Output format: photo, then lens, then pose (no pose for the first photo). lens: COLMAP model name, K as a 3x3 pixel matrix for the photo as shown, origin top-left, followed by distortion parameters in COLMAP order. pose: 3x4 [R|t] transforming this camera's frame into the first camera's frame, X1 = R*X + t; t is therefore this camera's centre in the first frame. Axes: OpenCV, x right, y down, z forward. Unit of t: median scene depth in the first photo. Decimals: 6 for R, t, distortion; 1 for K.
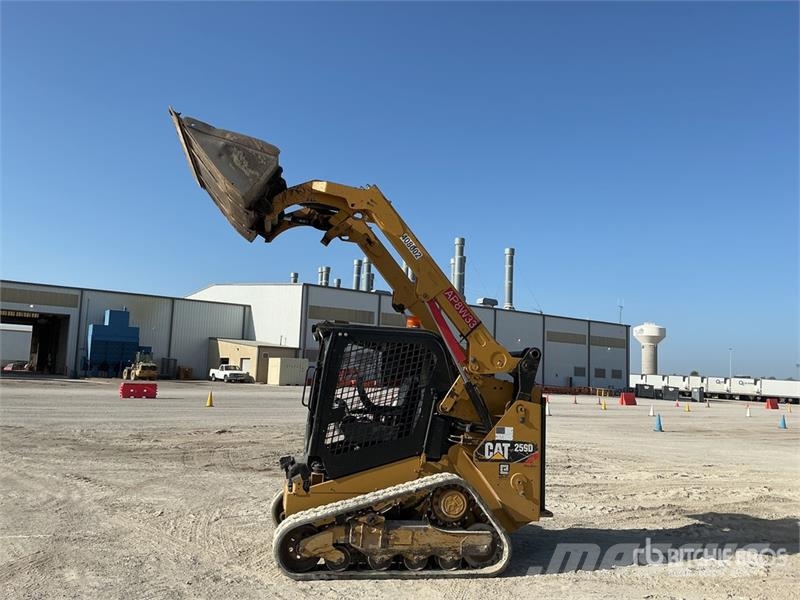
lens RADIAL K [[668.5, 0, 396.7], [0, 668.5, 302.0], [0, 0, 1]] dist [0.120467, -0.257476]
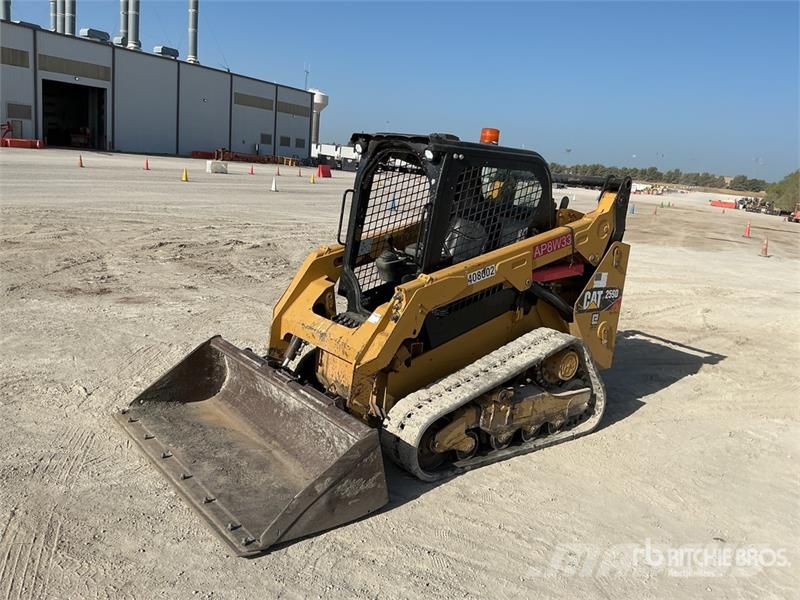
lens RADIAL K [[668.5, 0, 396.7], [0, 668.5, 302.0], [0, 0, 1]] dist [0.120467, -0.257476]
pose [[0.882358, -0.059254, 0.466833, -0.481439], [-0.103524, 0.943295, 0.315400, -0.025187], [-0.459051, -0.326624, 0.826190, 0.394066]]
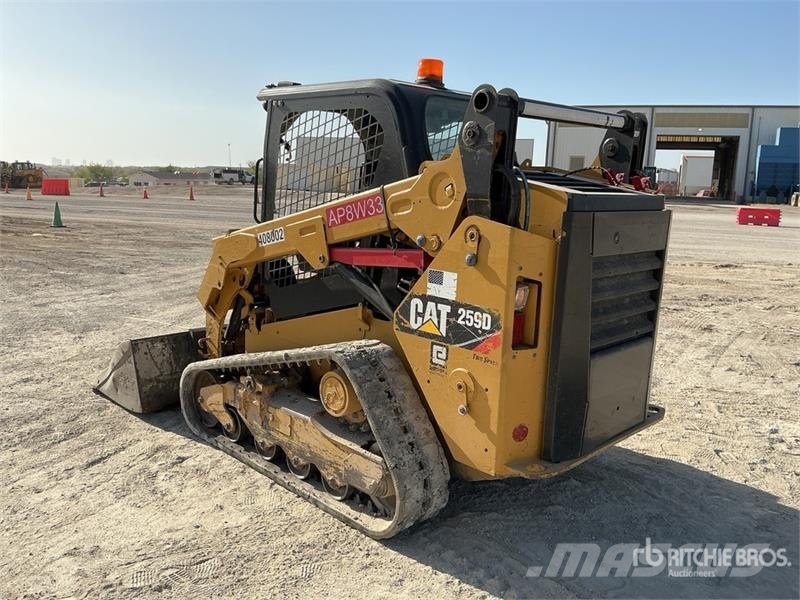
lens RADIAL K [[668.5, 0, 396.7], [0, 668.5, 302.0], [0, 0, 1]] dist [0.120467, -0.257476]
pose [[0.554347, 0.129692, -0.822119, 0.536567], [0.079806, 0.974950, 0.207614, 0.106712], [0.828451, -0.180701, 0.530110, 0.721326]]
